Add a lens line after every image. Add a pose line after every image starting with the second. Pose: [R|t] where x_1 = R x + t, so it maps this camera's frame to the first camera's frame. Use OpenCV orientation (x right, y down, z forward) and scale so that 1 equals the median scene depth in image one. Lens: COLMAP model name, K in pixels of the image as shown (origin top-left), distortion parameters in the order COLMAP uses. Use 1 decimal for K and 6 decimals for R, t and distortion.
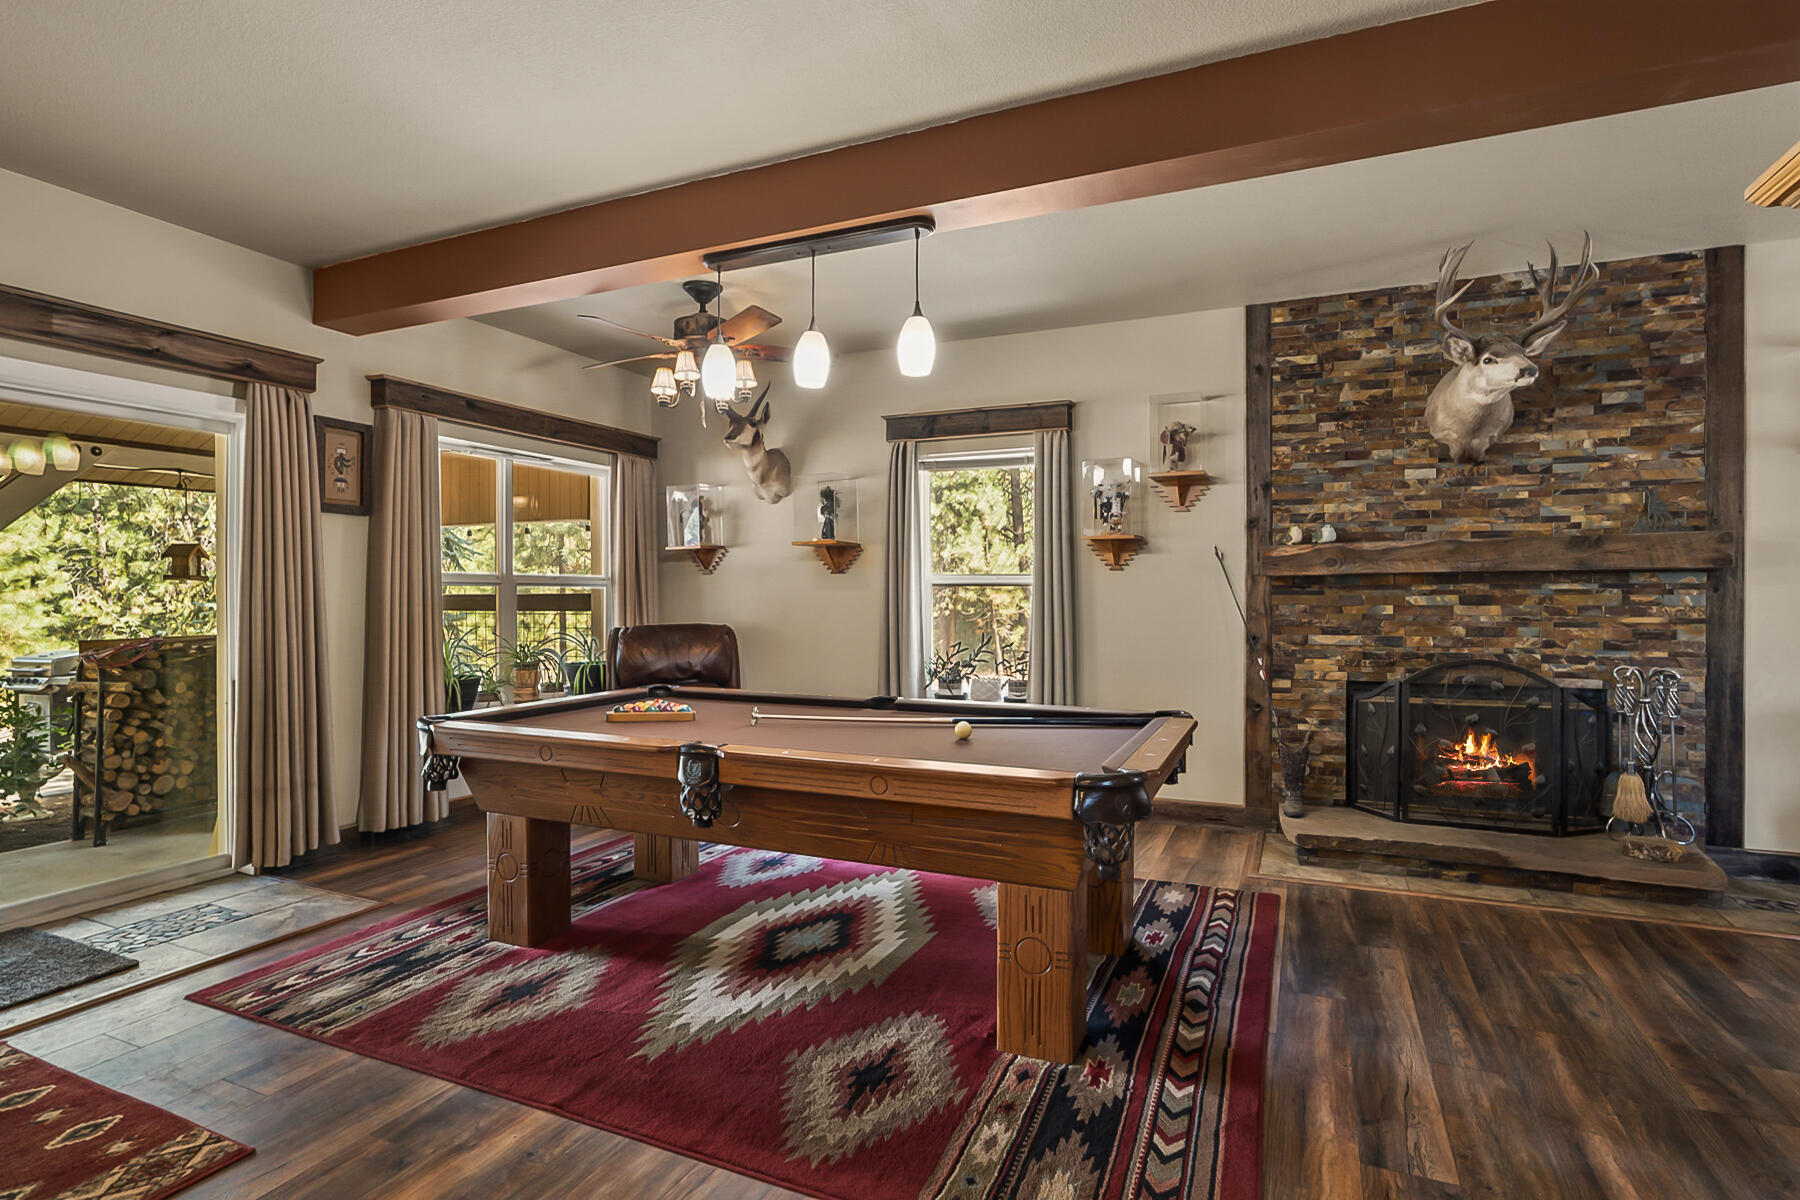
lens RADIAL K [[908.7, 0, 901.8], [0, 908.7, 595.0], [0, 0, 1]] dist [-0.021494, 0.010016]
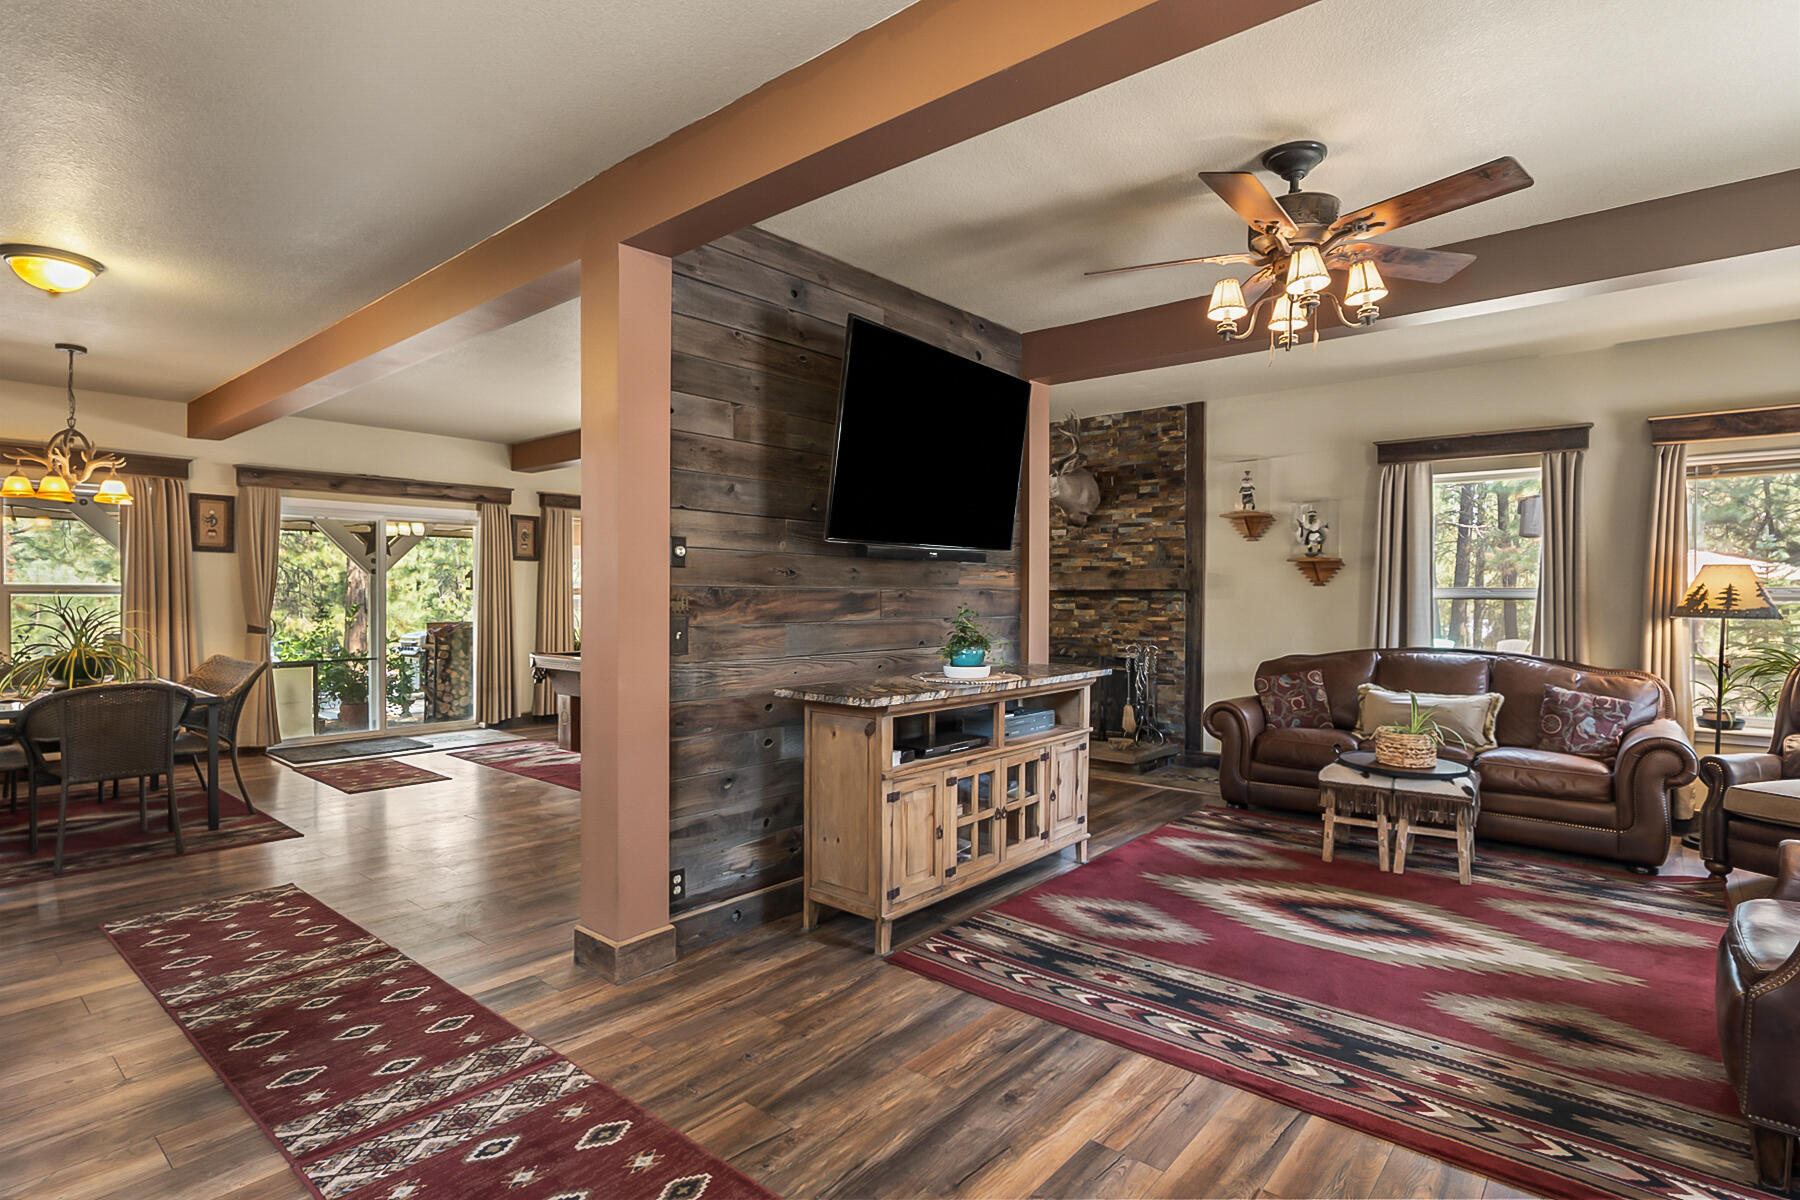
lens RADIAL K [[908.7, 0, 896.7], [0, 908.7, 597.0], [0, 0, 1]] dist [-0.021494, 0.010016]
pose [[0.960610, 0.004666, -0.277859, 0.759373], [-0.004517, 0.999989, 0.001175, -0.012454], [0.277862, 0.000126, 0.960621, -0.742504]]
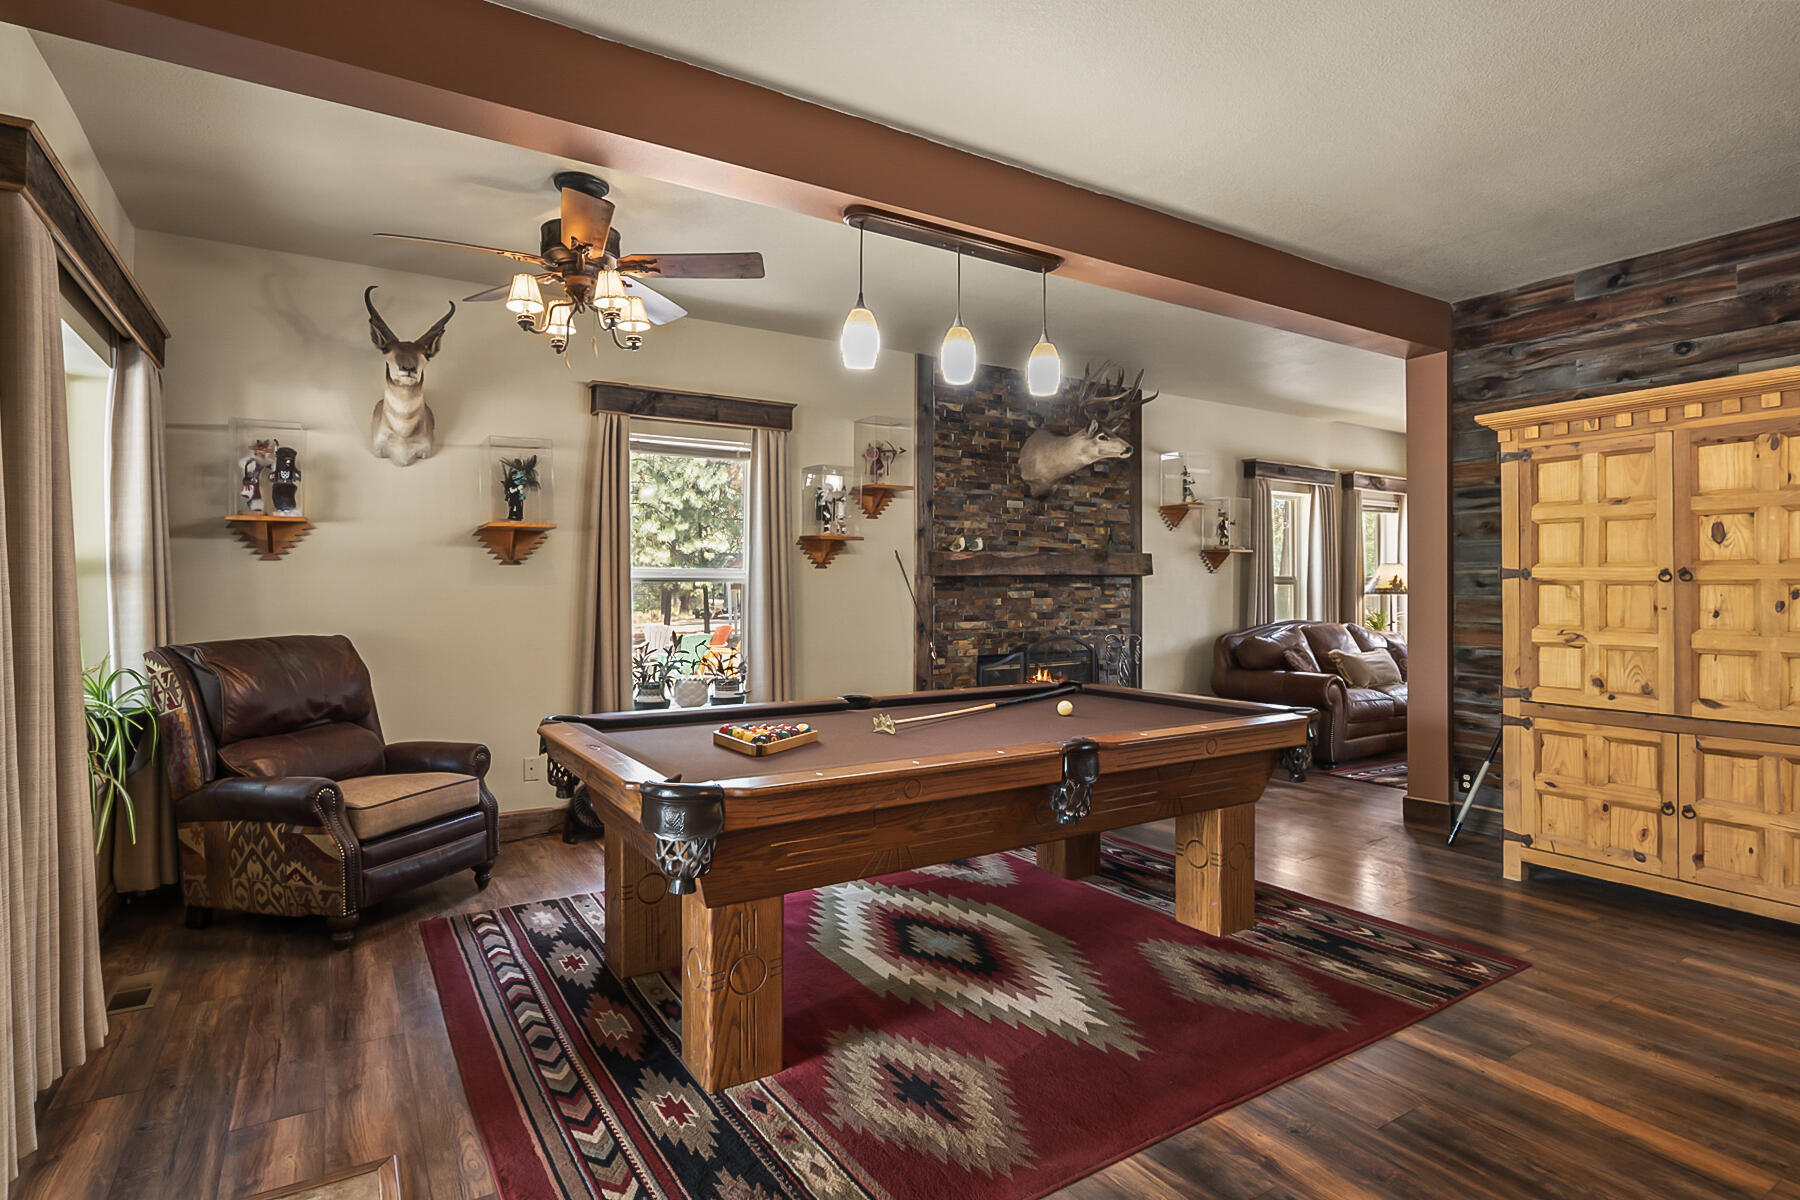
lens RADIAL K [[908.7, 0, 898.5], [0, 908.7, 589.5], [0, 0, 1]] dist [-0.021494, 0.010016]
pose [[0.557578, -0.000522, 0.830125, -0.698383], [0.000643, 1.000000, 0.000197, -0.002378], [-0.830125, 0.000424, 0.557578, 0.364870]]
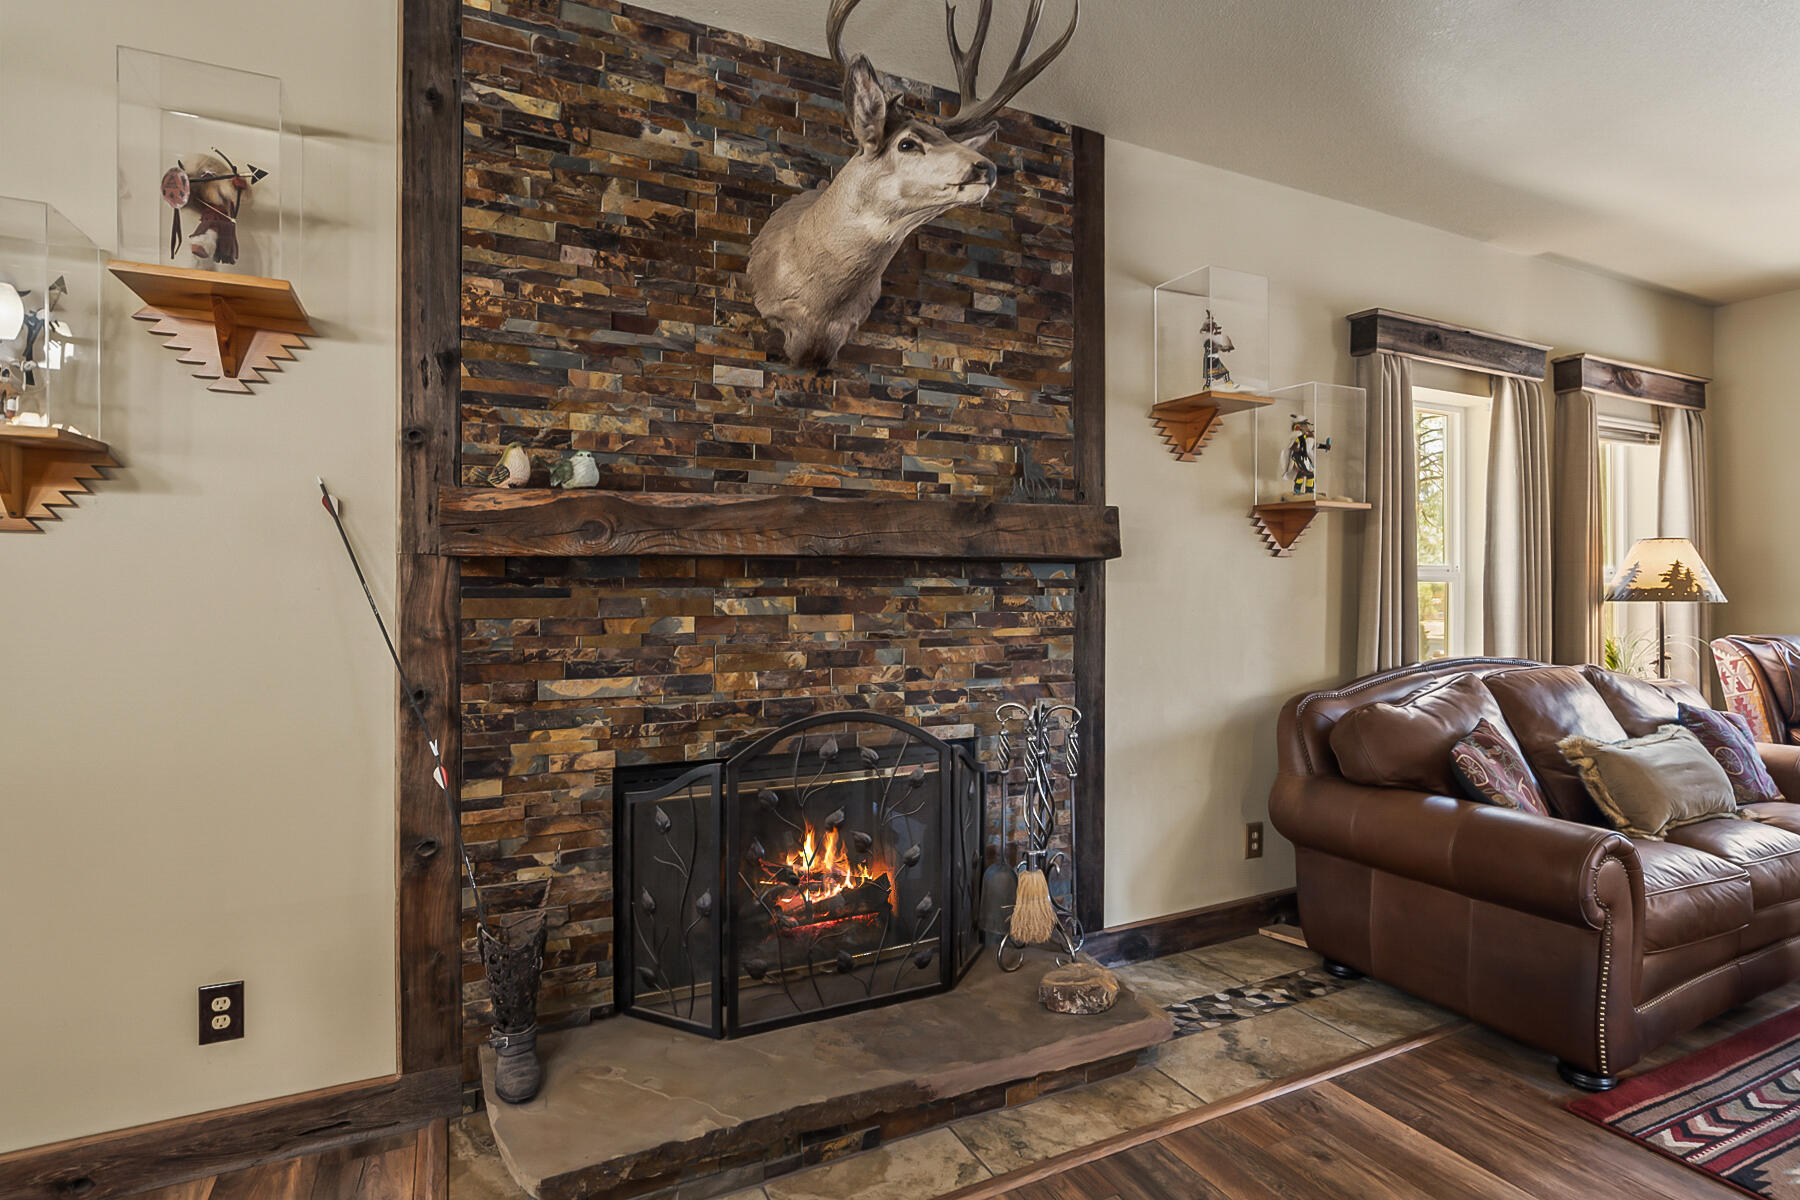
lens RADIAL K [[908.7, 0, 900.1], [0, 908.7, 588.0], [0, 0, 1]] dist [-0.021494, 0.010016]
pose [[0.638482, -0.000675, 0.769636, 0.211926], [0.000353, 1.000000, 0.000584, -0.005763], [-0.769636, -0.000101, 0.638483, 0.572272]]
